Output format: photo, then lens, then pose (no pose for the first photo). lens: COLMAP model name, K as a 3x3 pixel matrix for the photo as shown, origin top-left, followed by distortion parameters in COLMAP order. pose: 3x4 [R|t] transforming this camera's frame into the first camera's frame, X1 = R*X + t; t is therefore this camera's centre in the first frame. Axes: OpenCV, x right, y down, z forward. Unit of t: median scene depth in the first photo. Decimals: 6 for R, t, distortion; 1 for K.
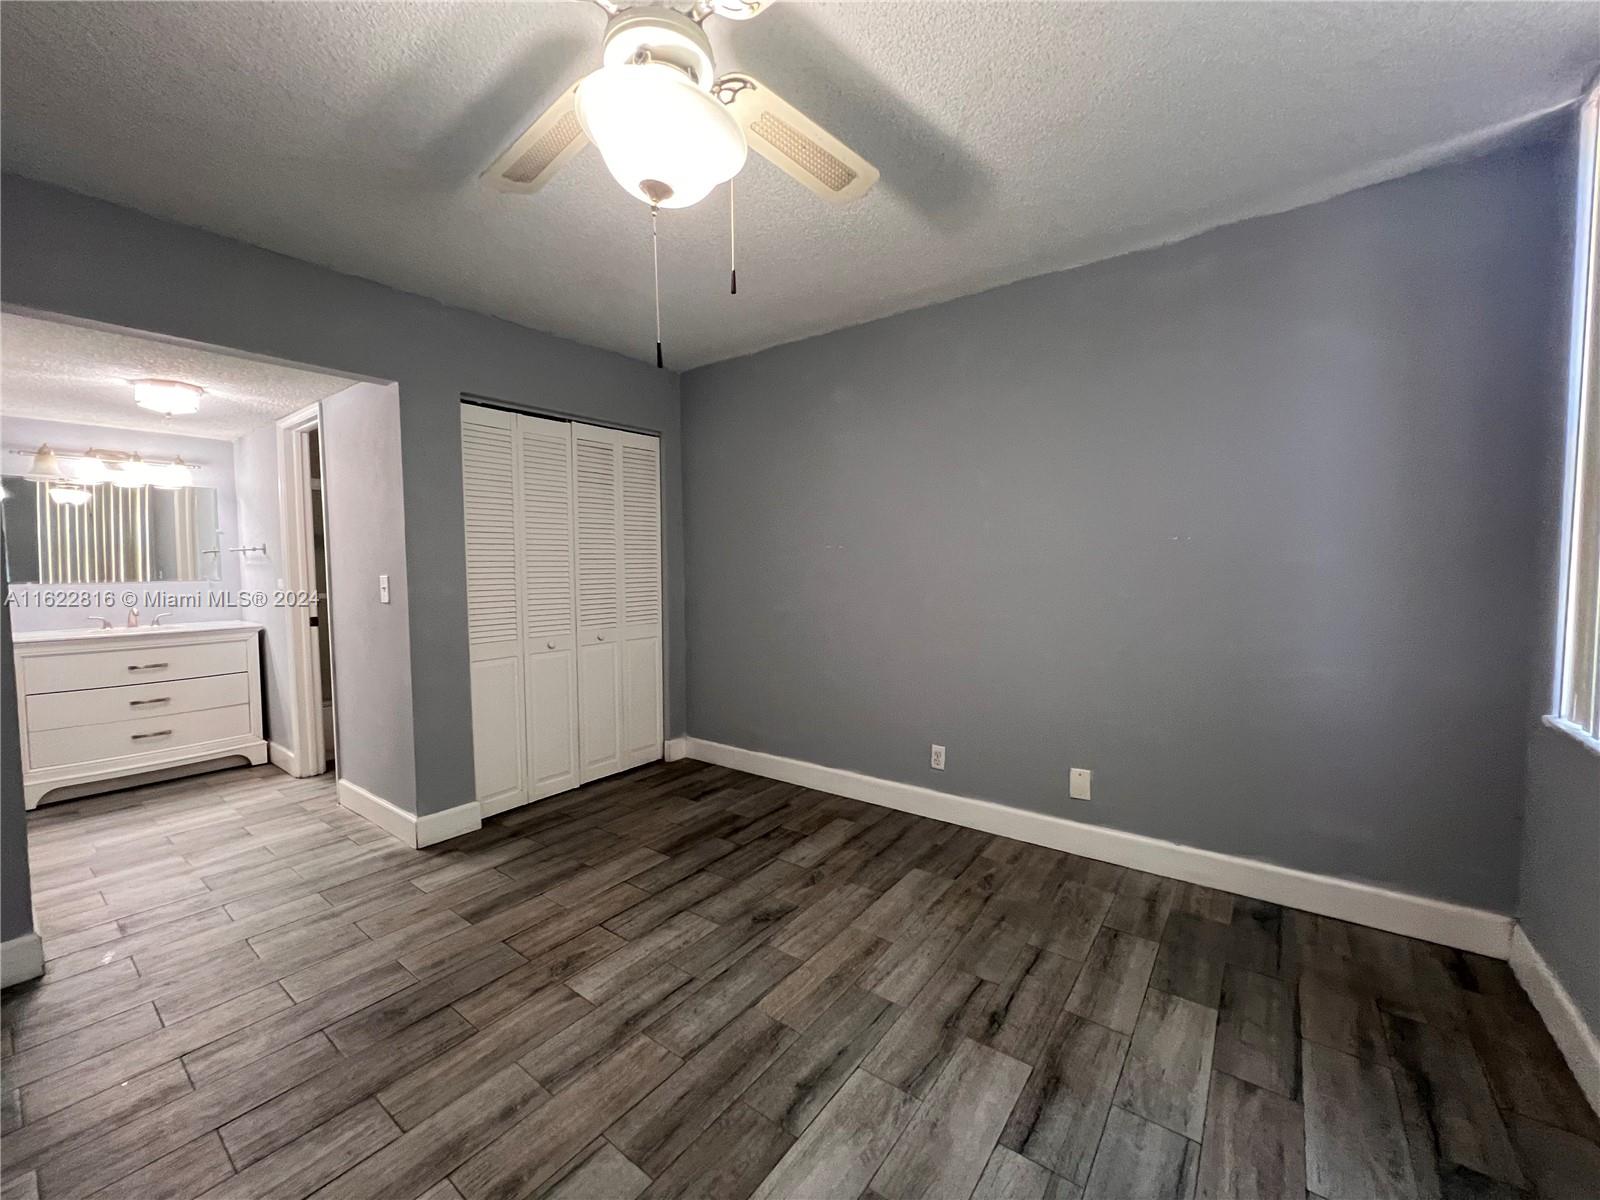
lens RADIAL K [[644.5, 0, 799.0], [0, 644.5, 597.6], [0, 0, 1]] dist [-0.001260, -0.000514]
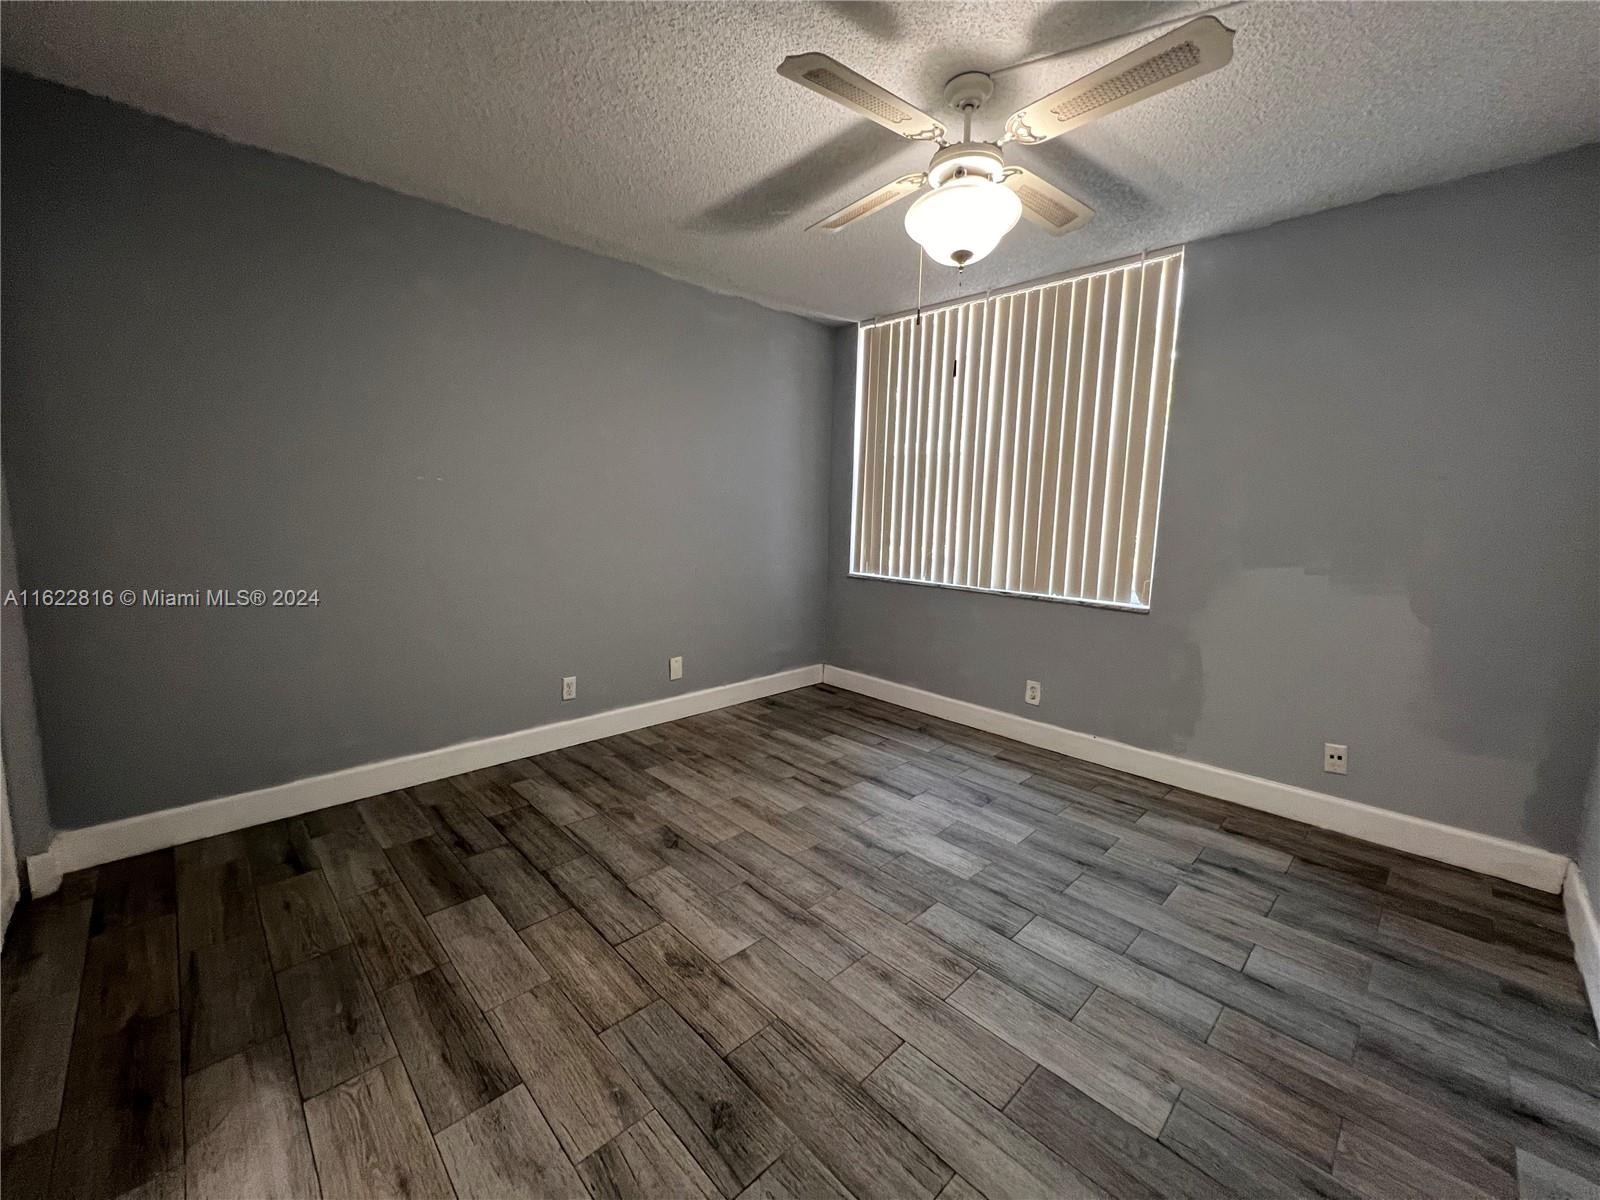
lens RADIAL K [[644.5, 0, 791.8], [0, 644.5, 596.1], [0, 0, 1]] dist [-0.001260, -0.000514]
pose [[0.156410, -0.122896, 0.980017, -1.015304], [0.030794, 0.992353, 0.119528, -0.023740], [-0.987212, 0.011484, 0.158998, 0.637934]]
